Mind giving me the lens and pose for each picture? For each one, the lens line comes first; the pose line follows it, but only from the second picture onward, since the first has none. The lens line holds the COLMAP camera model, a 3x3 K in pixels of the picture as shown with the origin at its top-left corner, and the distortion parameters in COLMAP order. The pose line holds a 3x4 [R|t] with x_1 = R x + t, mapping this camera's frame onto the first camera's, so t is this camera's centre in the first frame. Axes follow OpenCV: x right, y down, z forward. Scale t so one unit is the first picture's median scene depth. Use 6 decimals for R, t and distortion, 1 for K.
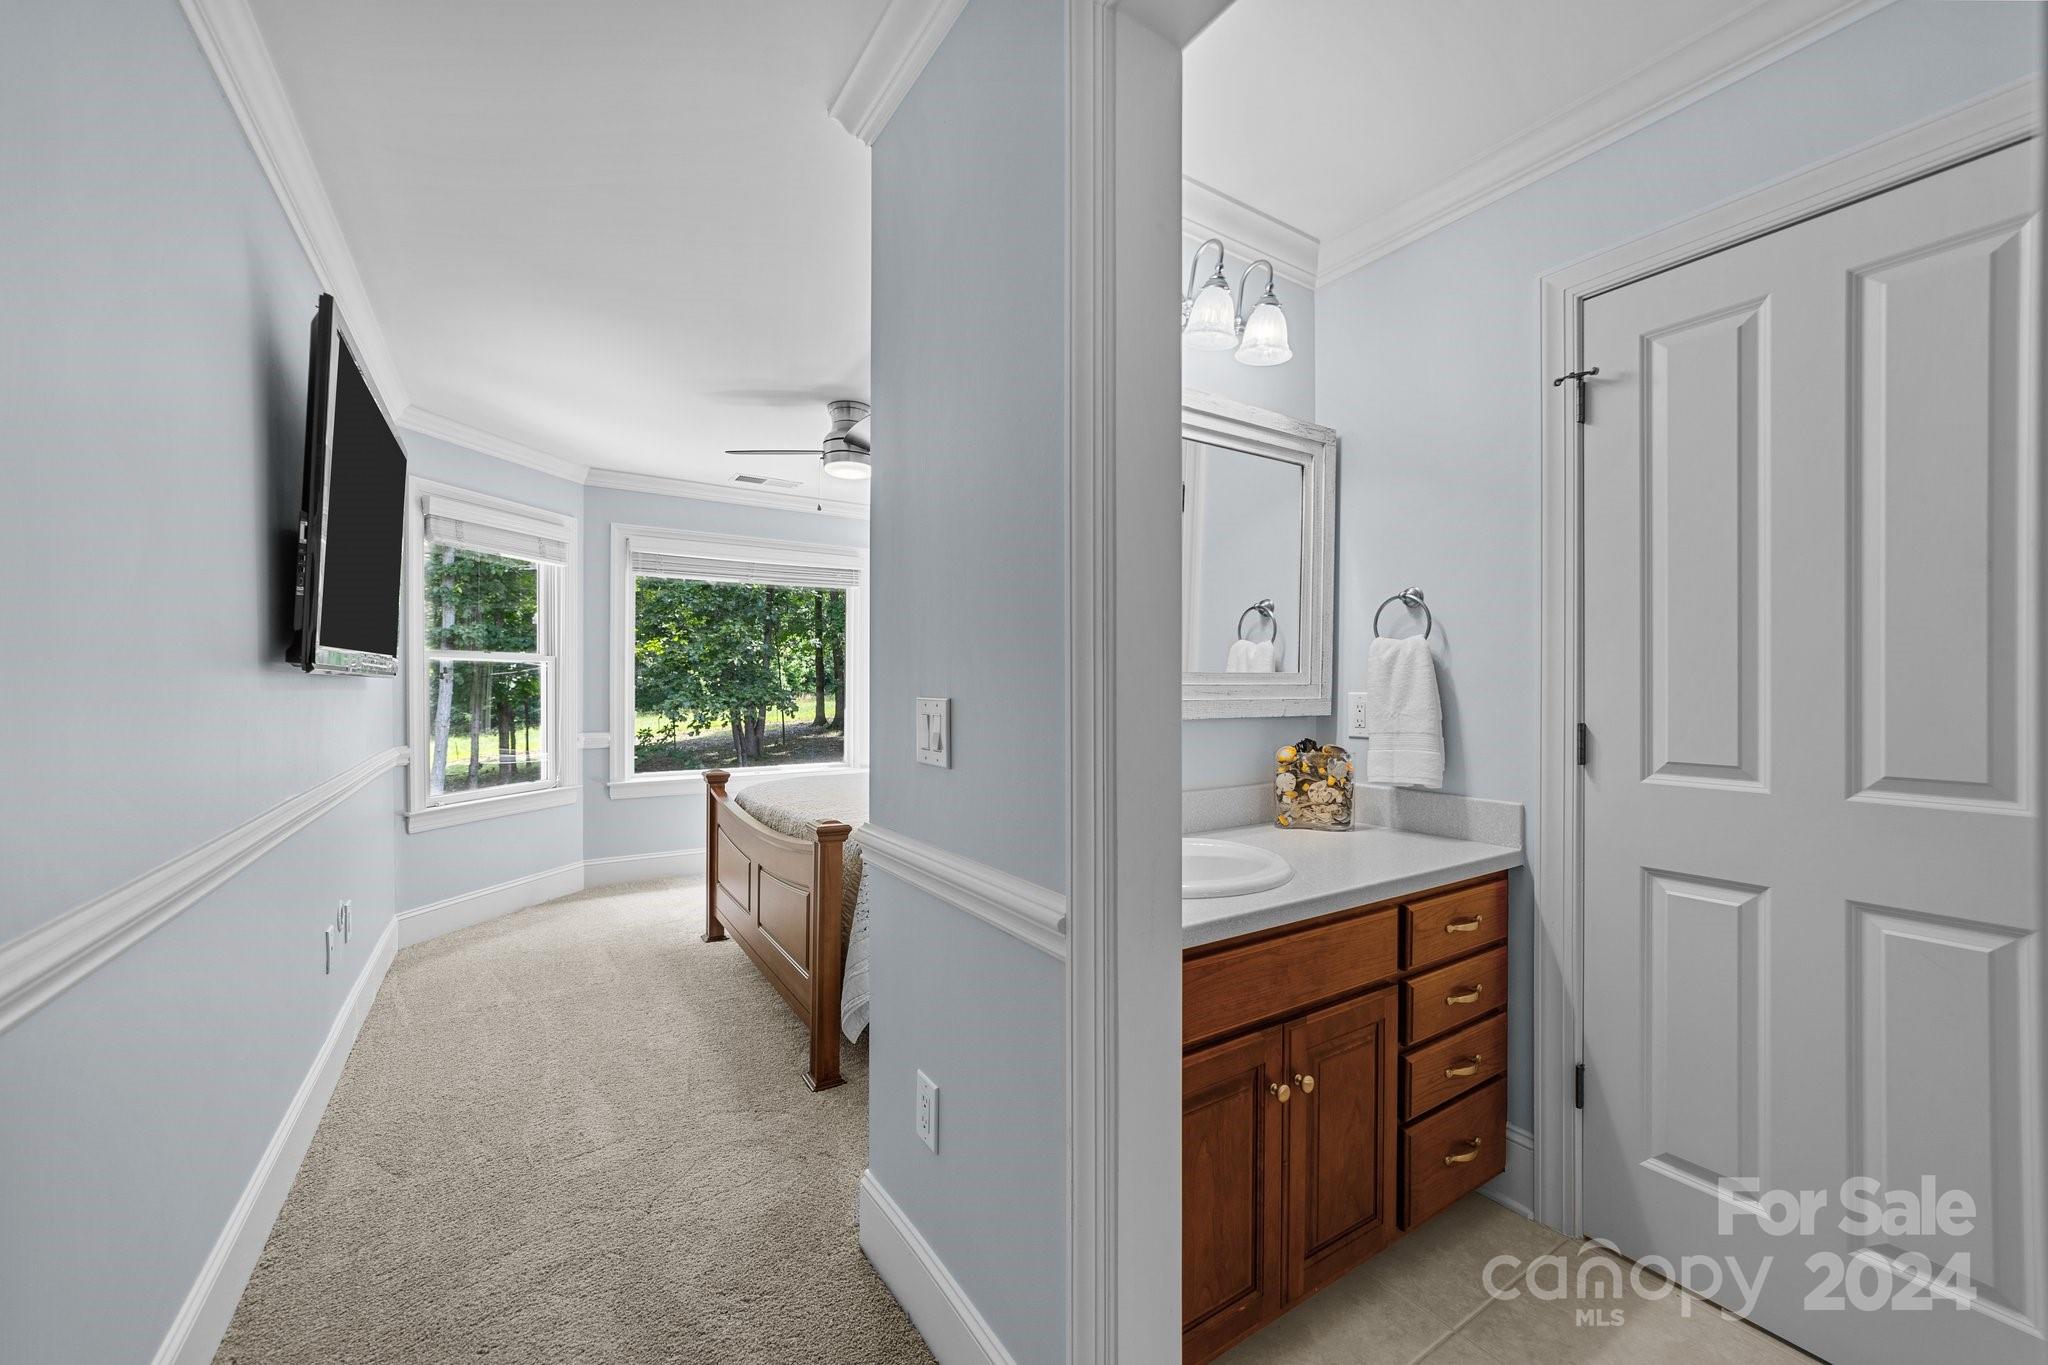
lens RADIAL K [[789.3, 0, 1030.9], [0, 789.3, 683.5], [0, 0, 1]] dist [-0.012845, 0.005077]
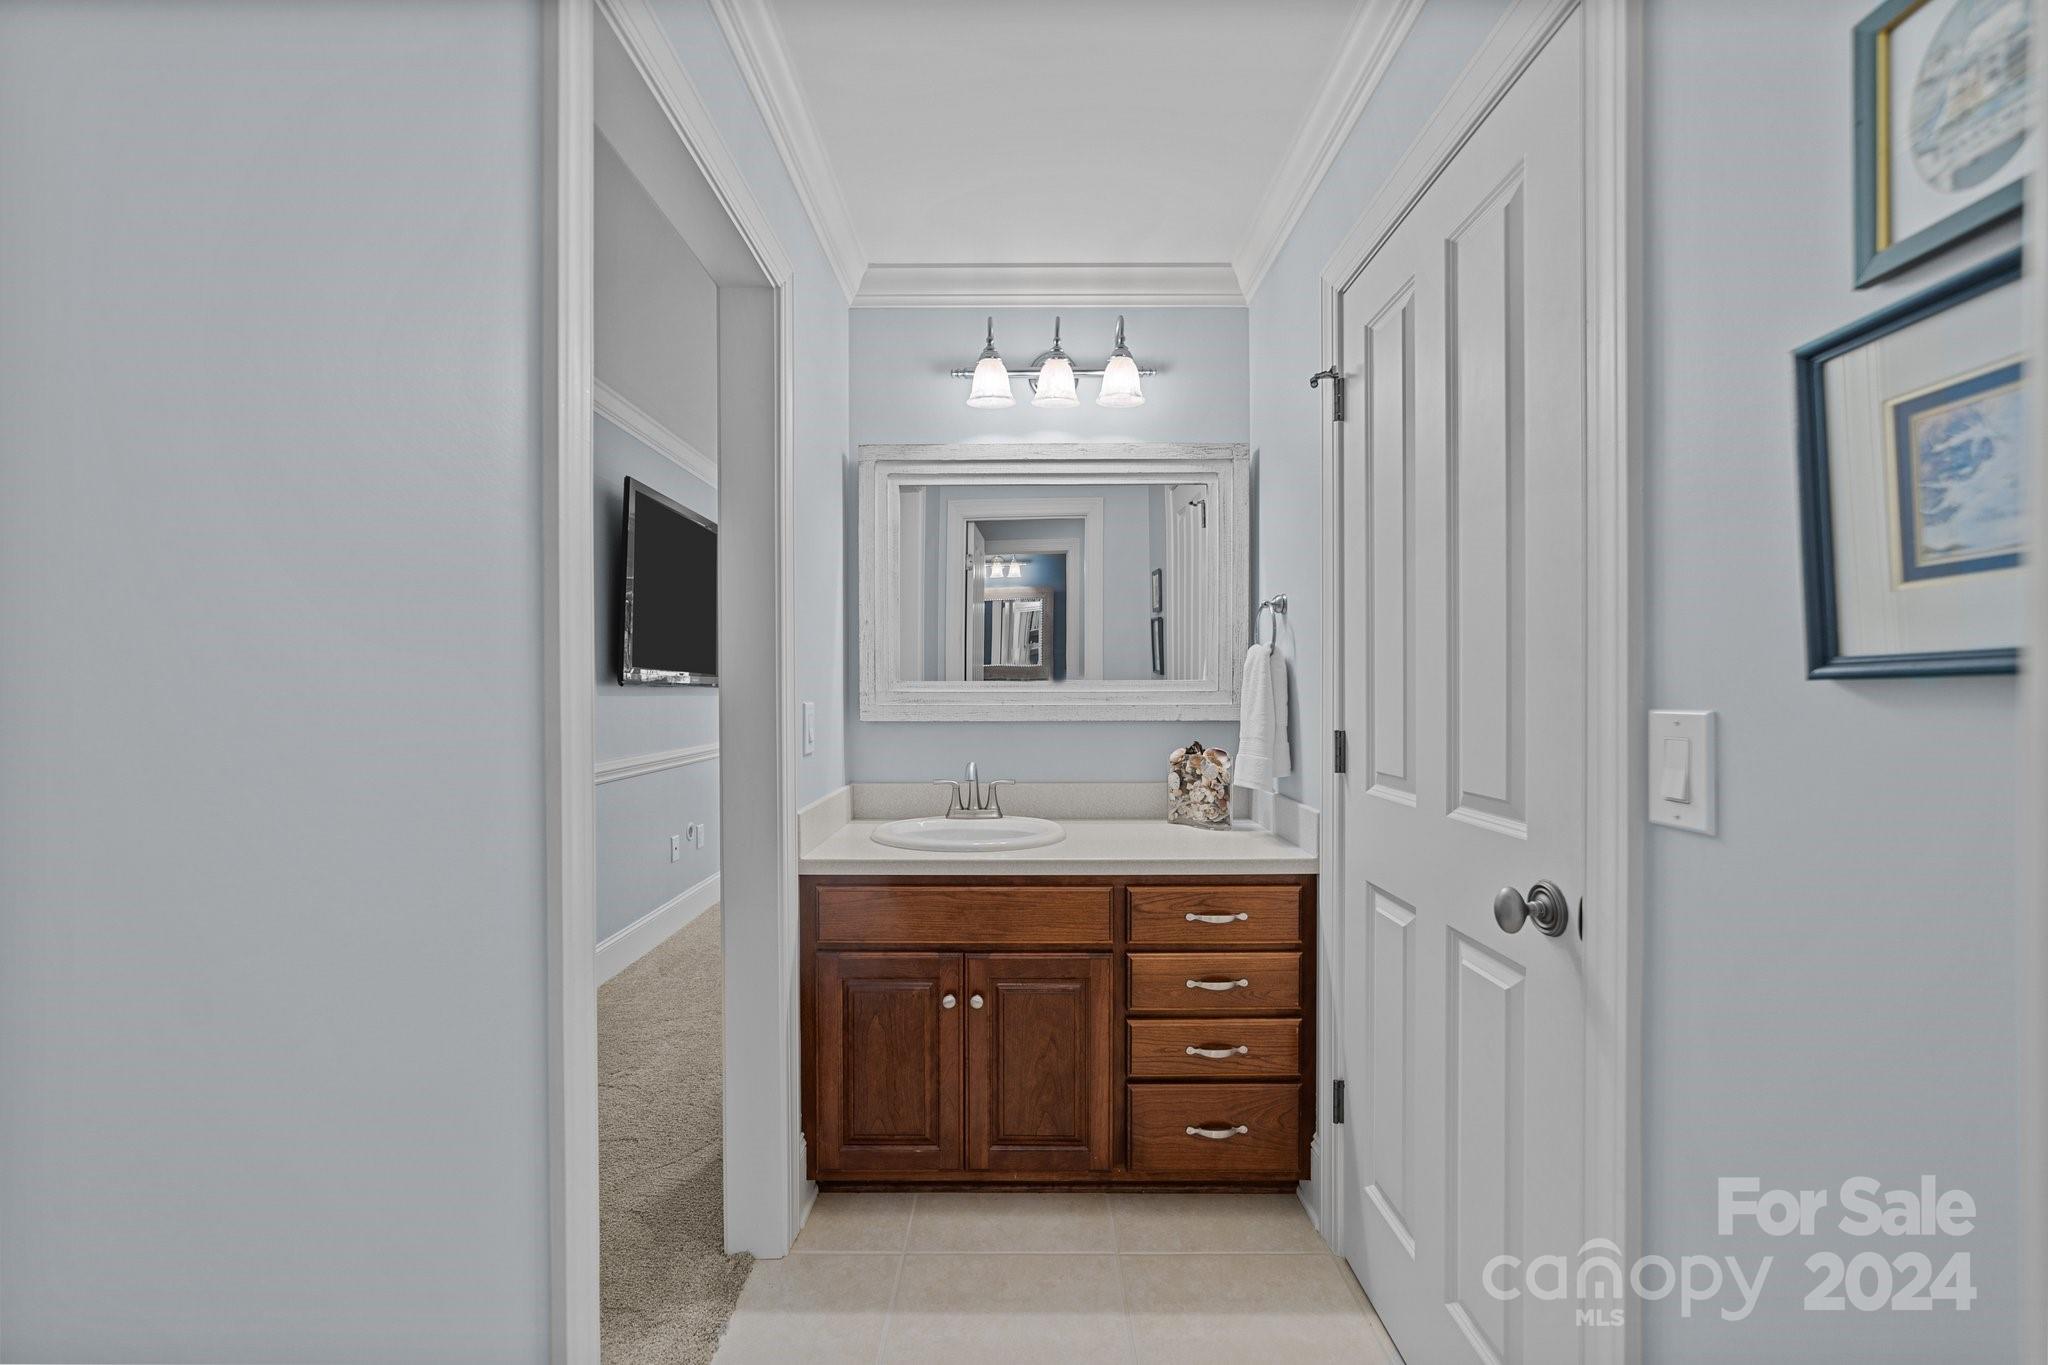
lens RADIAL K [[789.3, 0, 1015.0], [0, 789.3, 687.6], [0, 0, 1]] dist [-0.012845, 0.005077]
pose [[0.836139, -0.006597, -0.548478, 0.522091], [0.005330, 0.999978, -0.003902, -0.000259], [0.548492, 0.000340, 0.836156, -0.020574]]
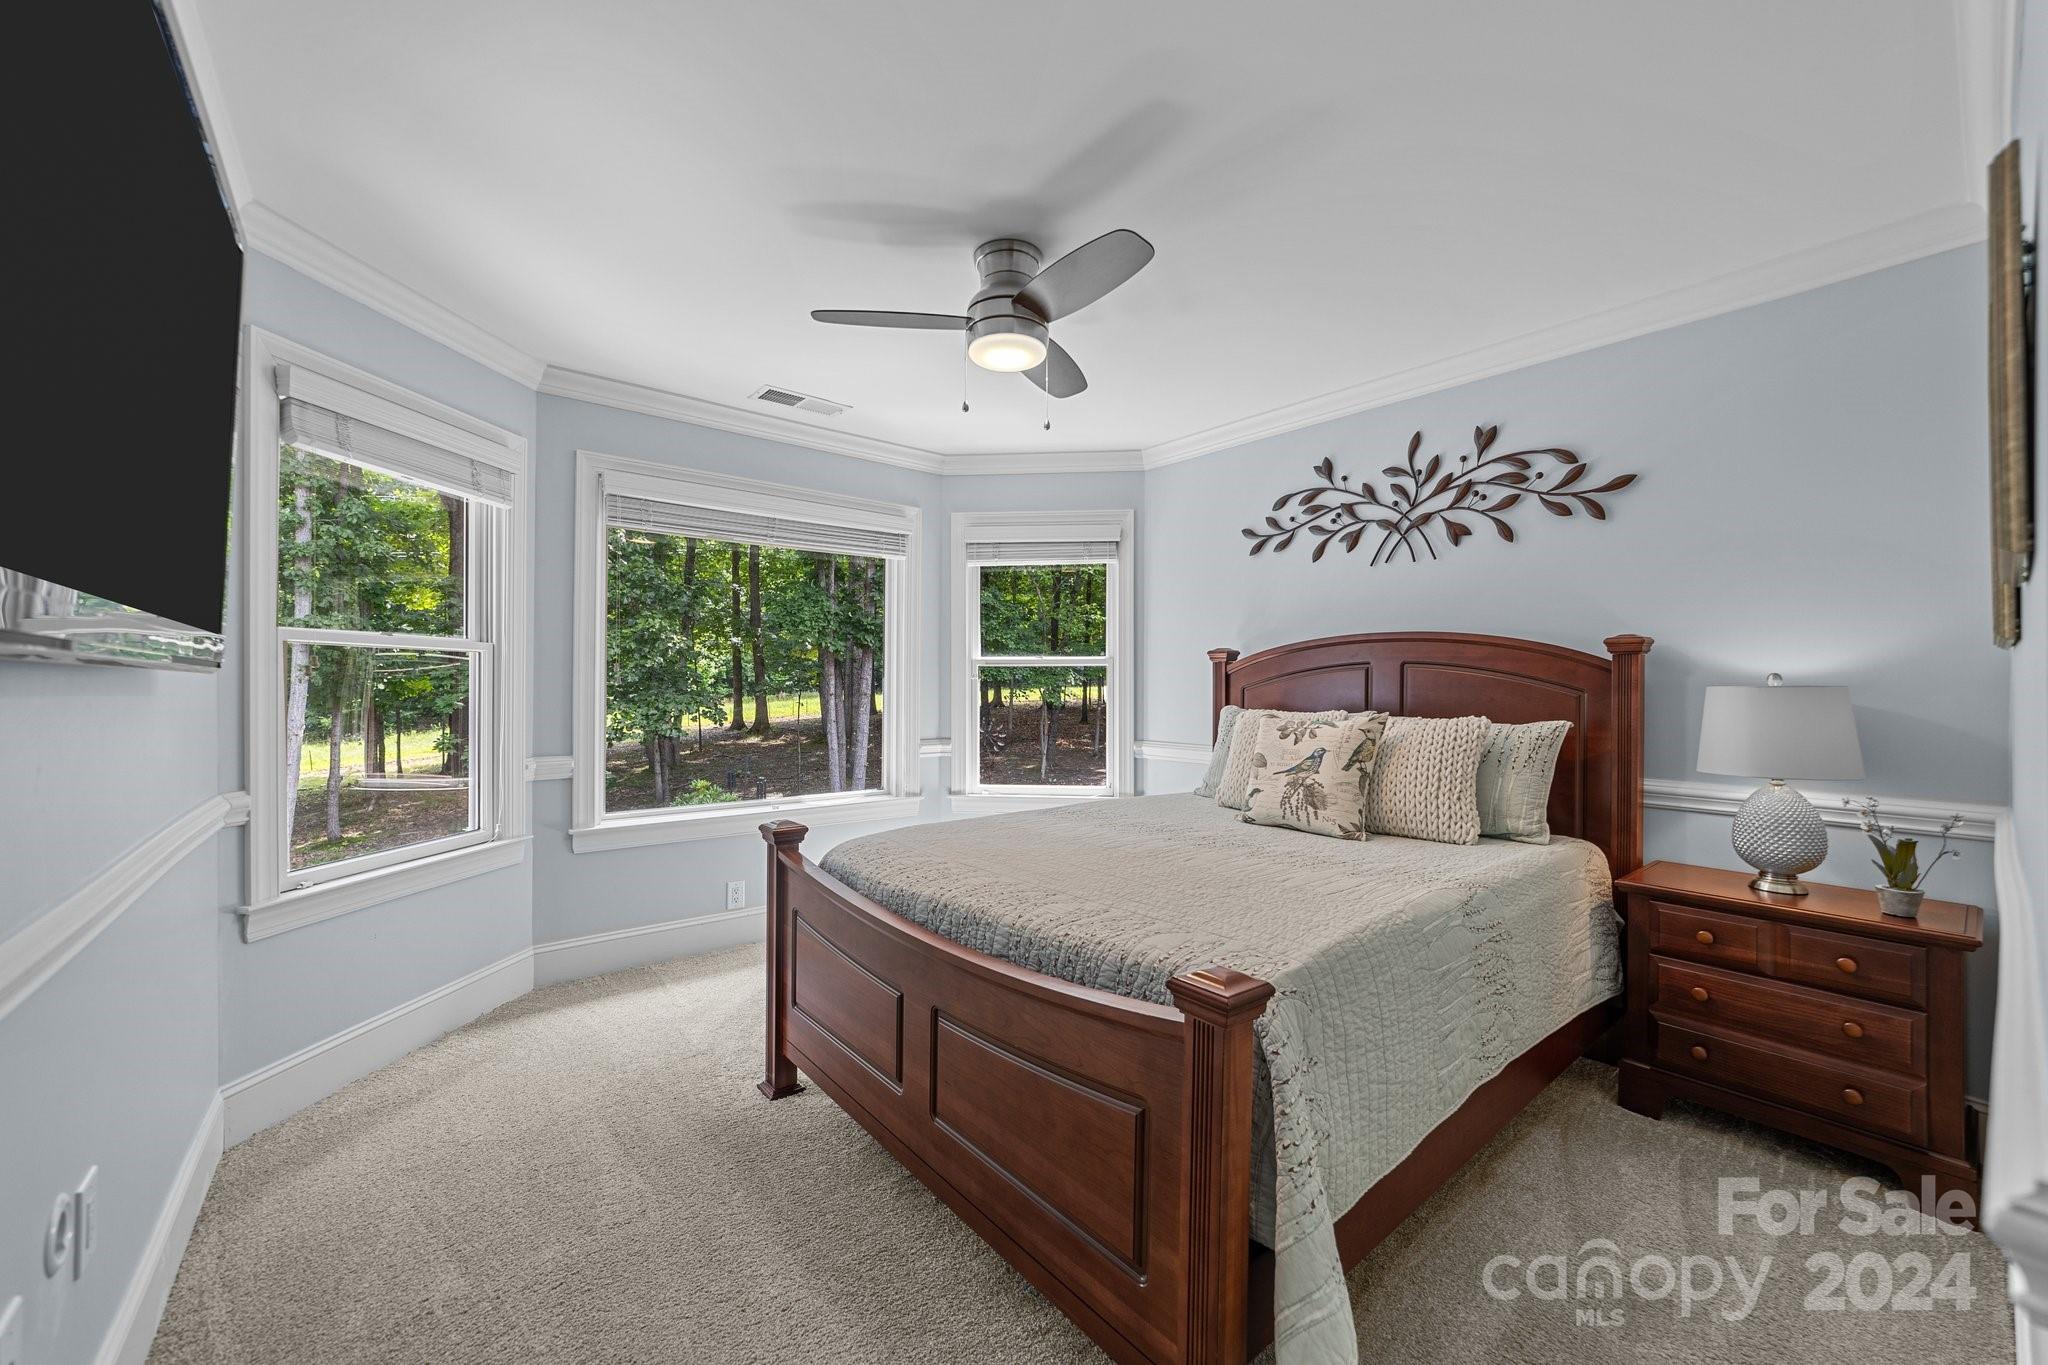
lens RADIAL K [[789.3, 0, 1024.6], [0, 789.3, 681.4], [0, 0, 1]] dist [-0.012845, 0.005077]
pose [[0.994200, 0.002213, 0.107525, -0.291099], [-0.001686, 0.999986, -0.004992, 0.000704], [-0.107534, 0.004782, 0.994190, 0.370697]]
